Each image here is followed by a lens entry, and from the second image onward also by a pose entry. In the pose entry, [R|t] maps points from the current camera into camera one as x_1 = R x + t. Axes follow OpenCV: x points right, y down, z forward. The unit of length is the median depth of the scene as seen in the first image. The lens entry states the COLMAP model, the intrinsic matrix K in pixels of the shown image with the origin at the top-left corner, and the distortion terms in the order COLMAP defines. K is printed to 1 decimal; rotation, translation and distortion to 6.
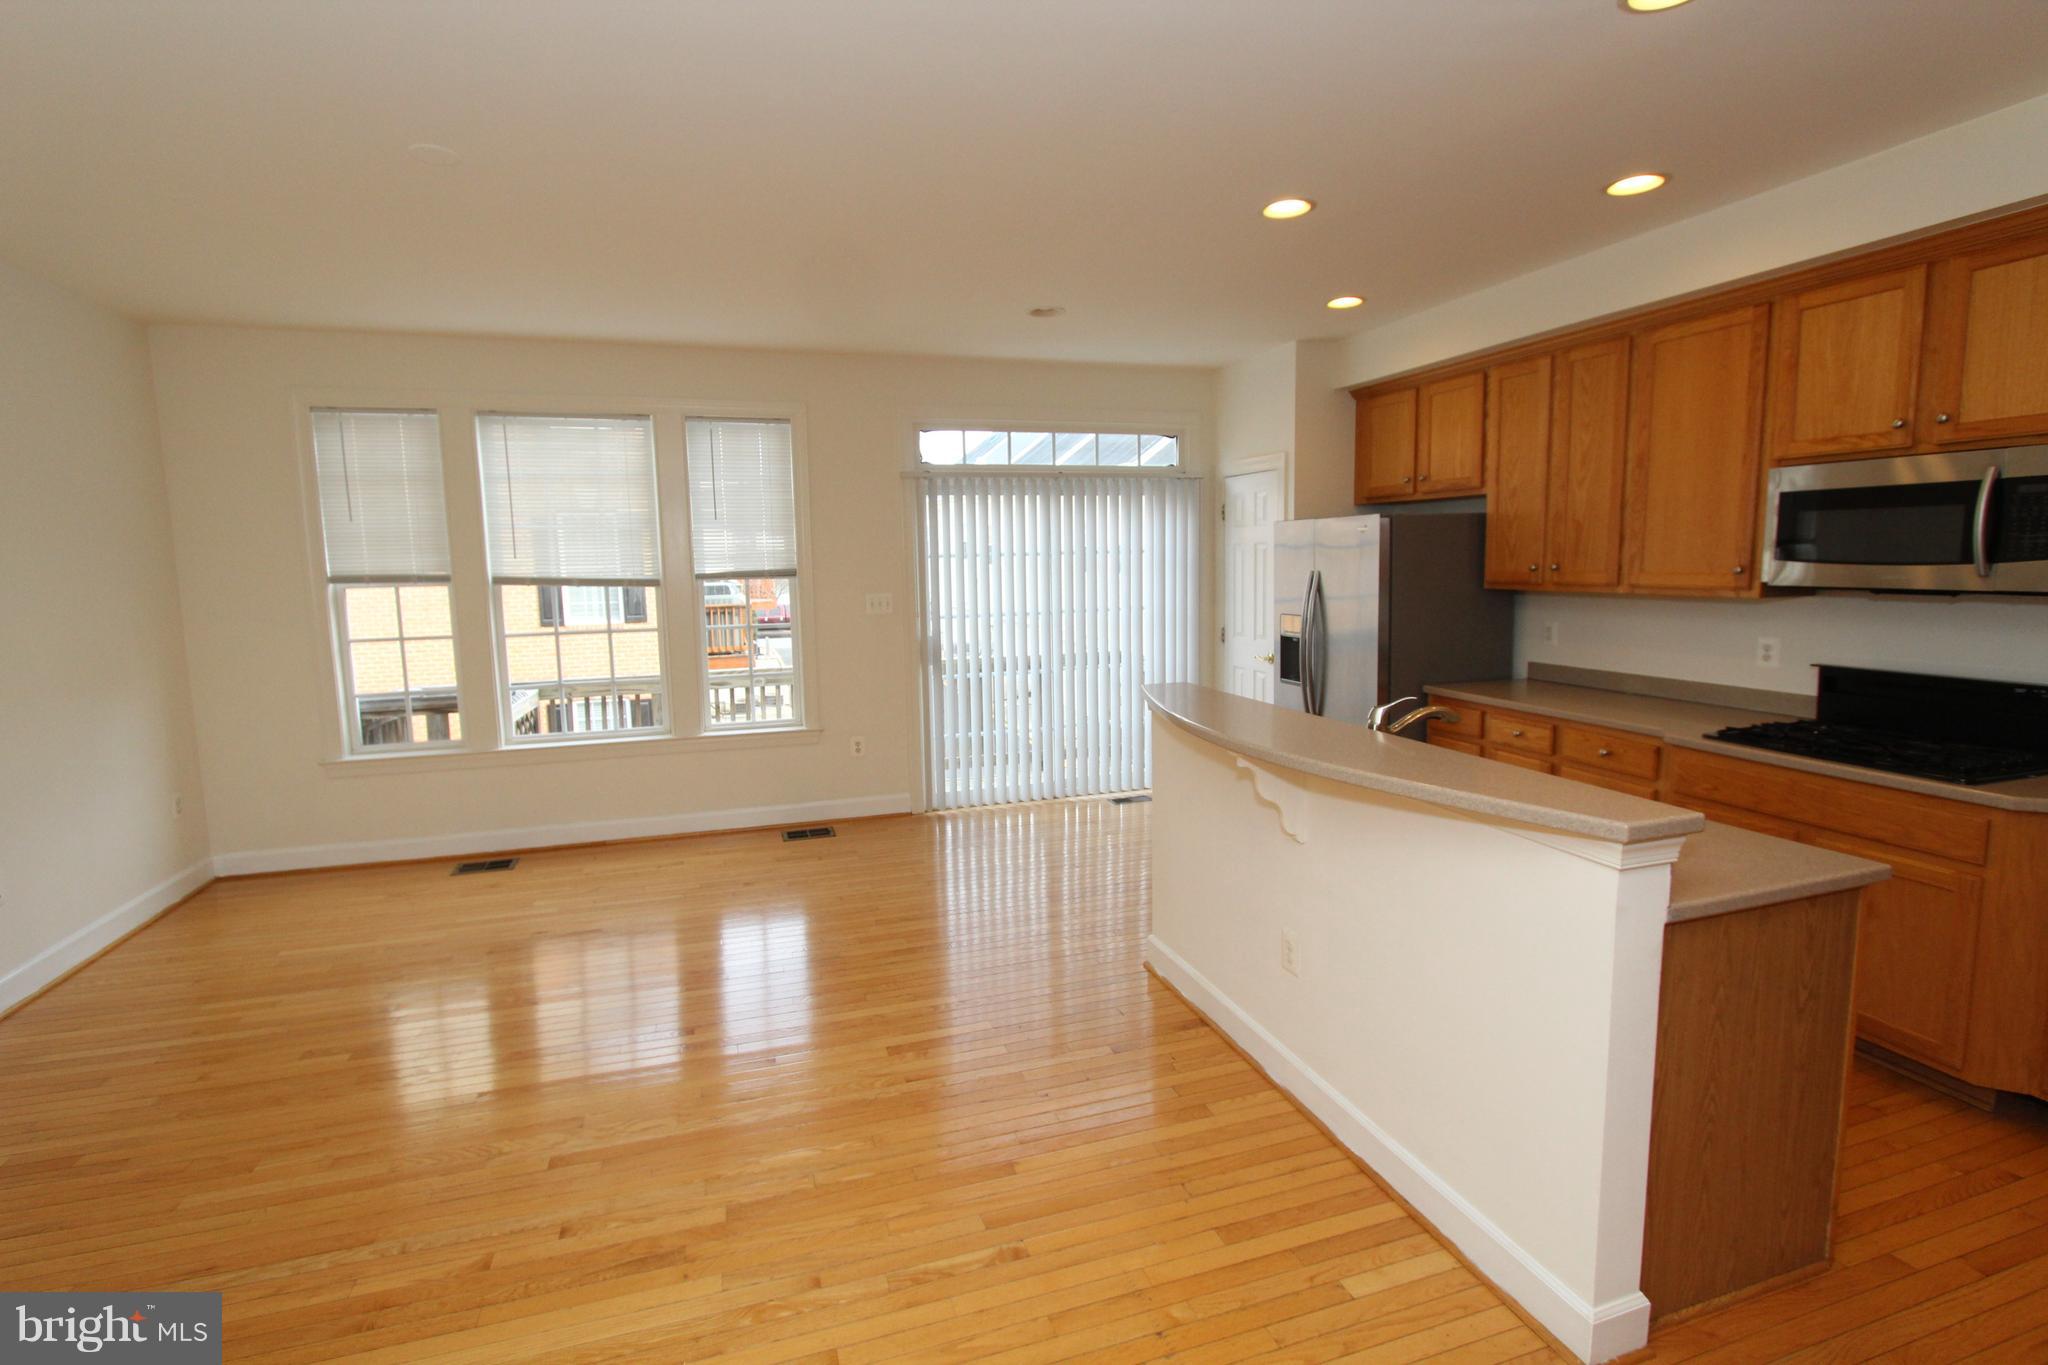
lens RADIAL K [[934.7, 0, 1013.8], [0, 934.7, 668.5], [0, 0, 1]] dist [-0.019788, 0.003381]
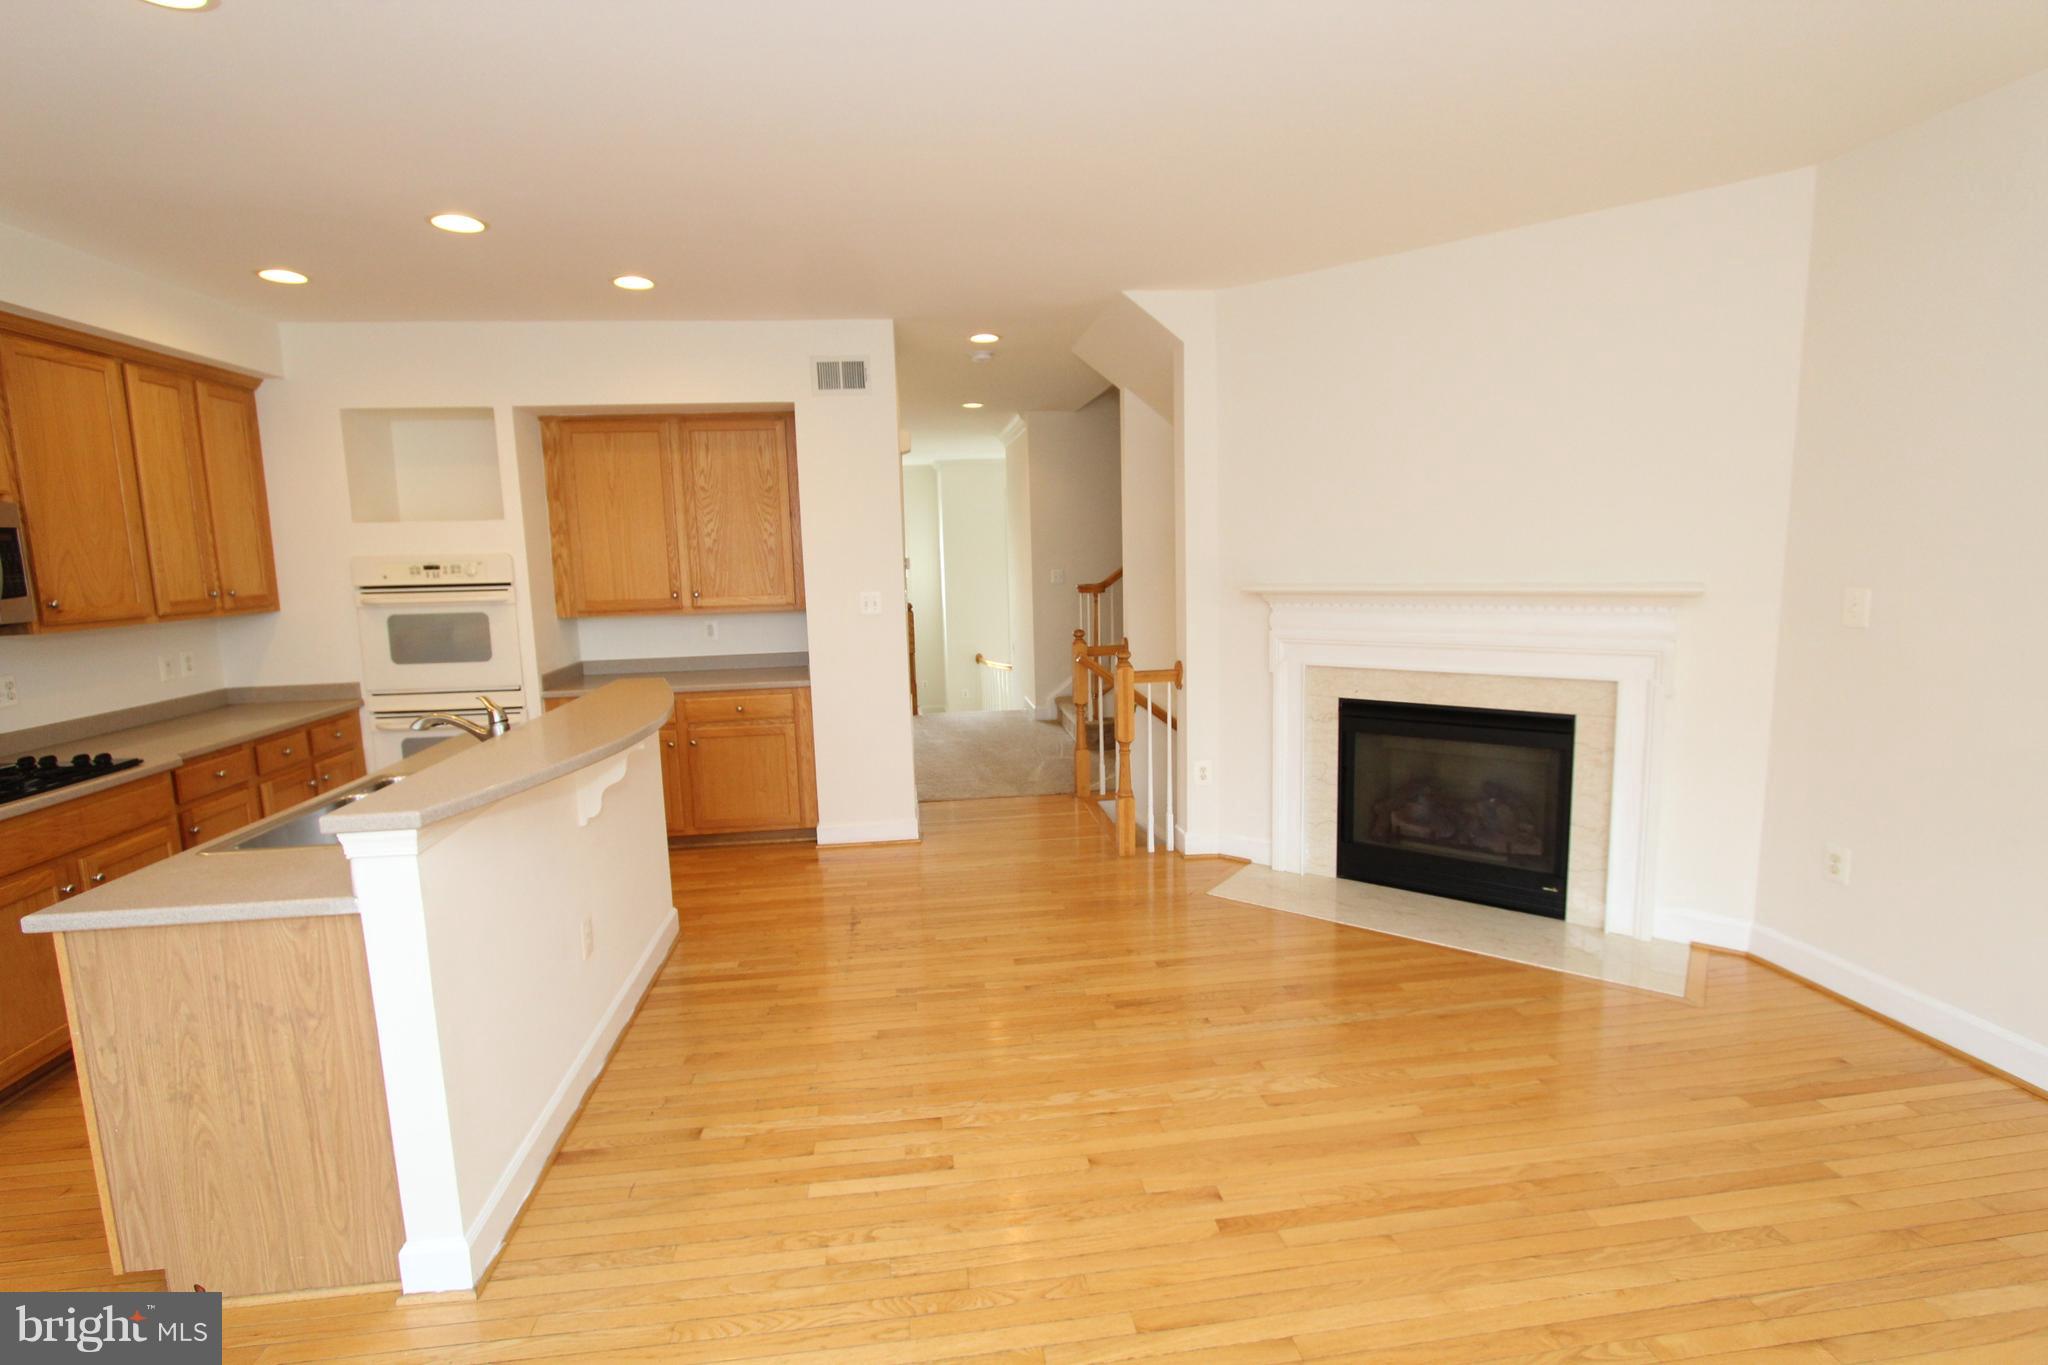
lens RADIAL K [[934.7, 0, 1016.9], [0, 934.7, 671.9], [0, 0, 1]] dist [-0.019788, 0.003381]
pose [[-0.982695, 0.022335, 0.183878, -0.323485], [0.067949, 0.966964, 0.245689, -0.181377], [-0.172316, 0.253932, -0.951749, 1.537459]]
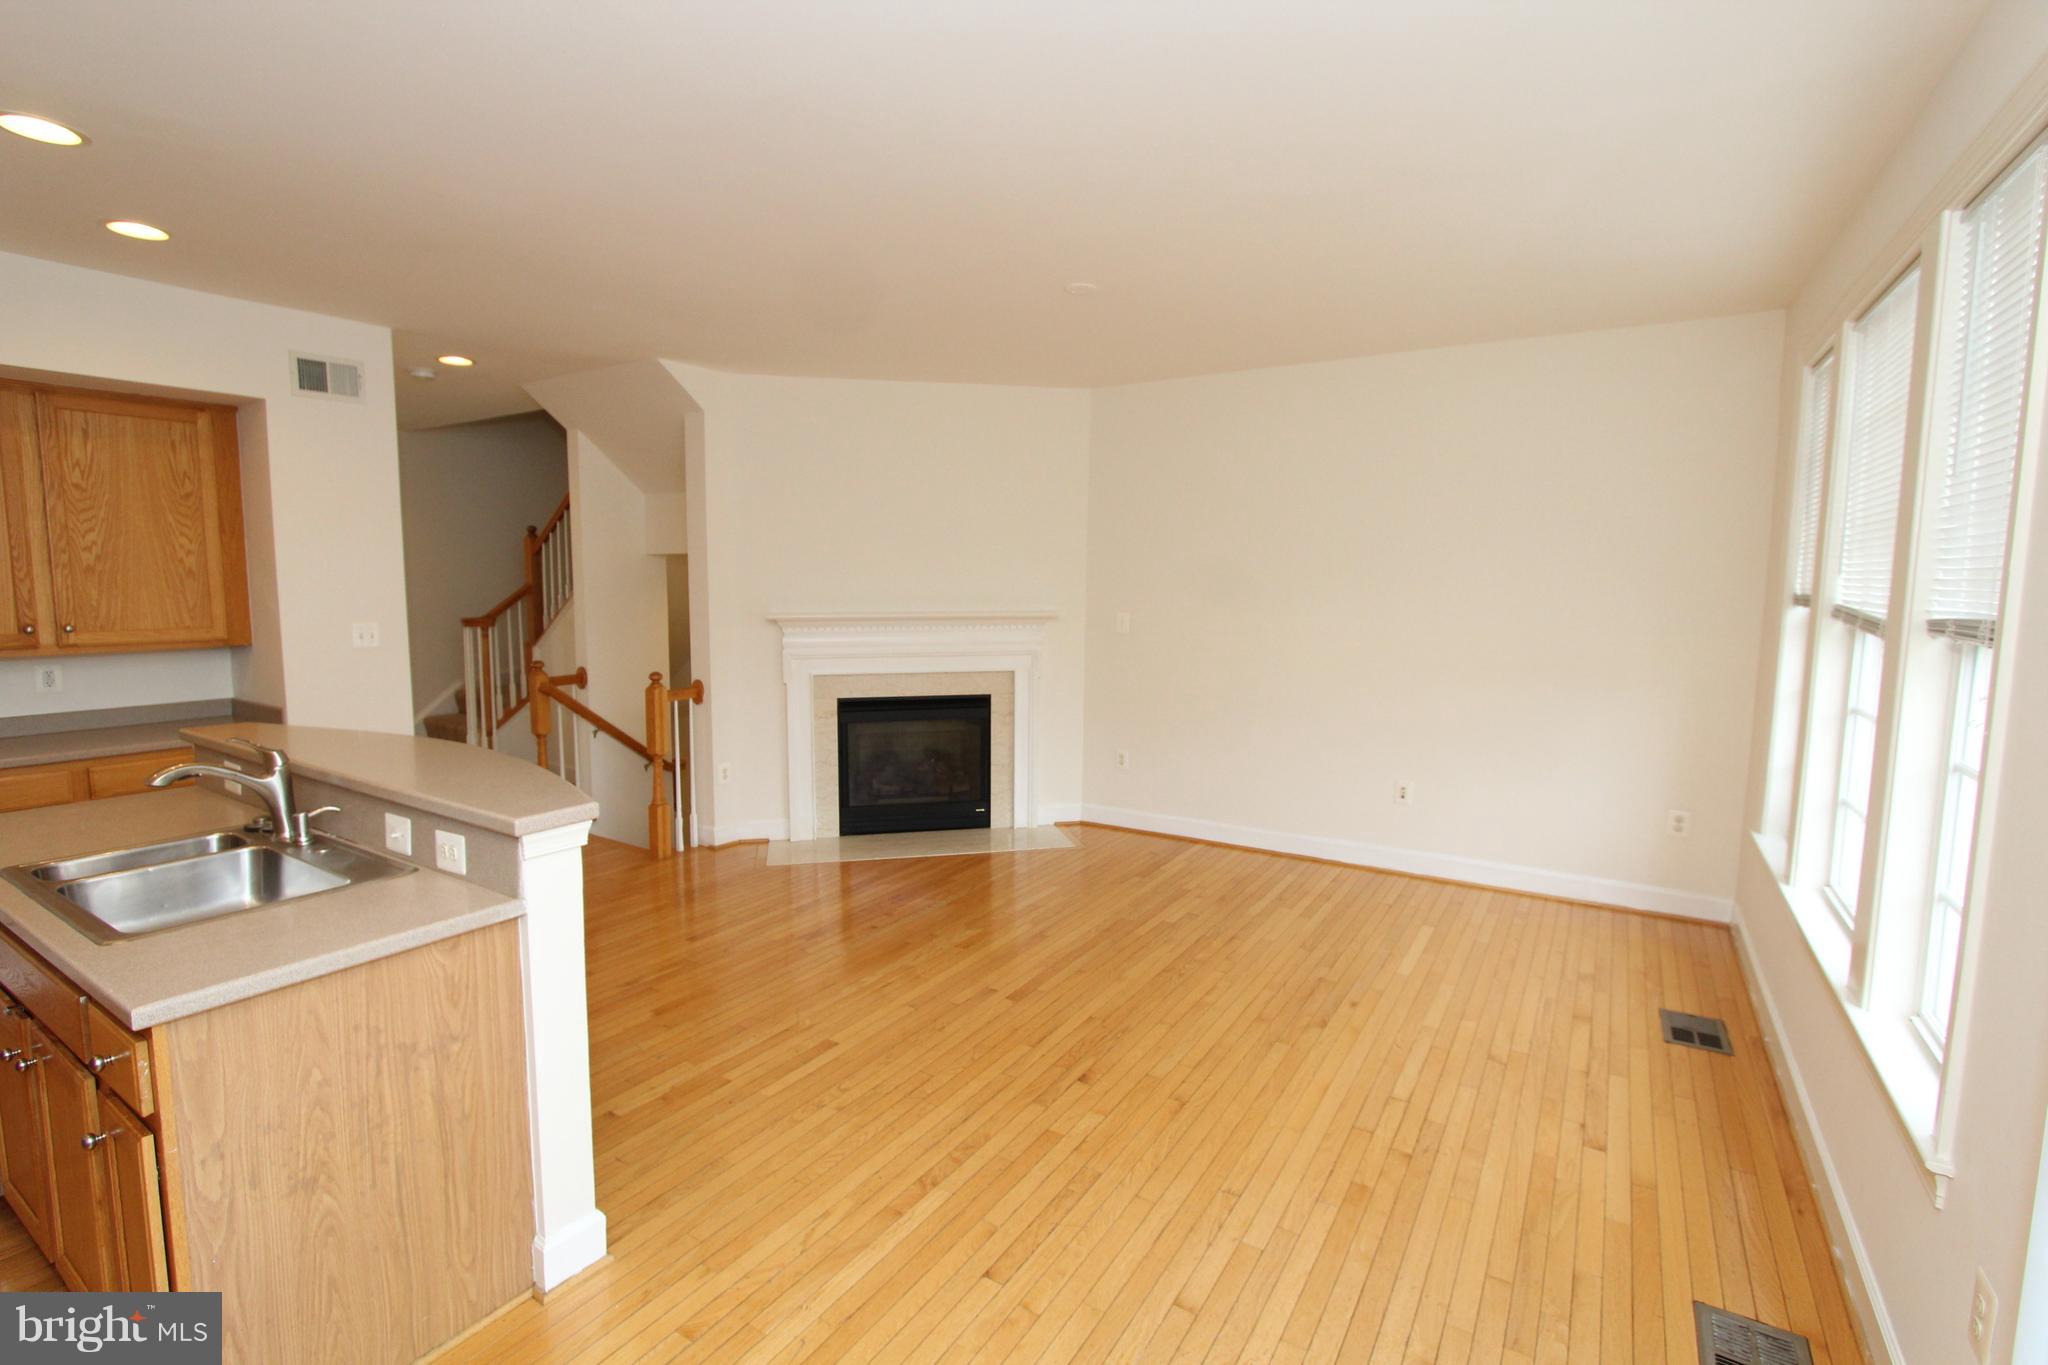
lens RADIAL K [[934.7, 0, 1022.8], [0, 934.7, 668.1], [0, 0, 1]] dist [-0.019788, 0.003381]
pose [[-0.761864, 0.077119, -0.643130, 0.327553], [-0.069696, 0.977363, 0.199760, -0.220399], [0.643977, 0.197014, -0.739242, 1.719357]]
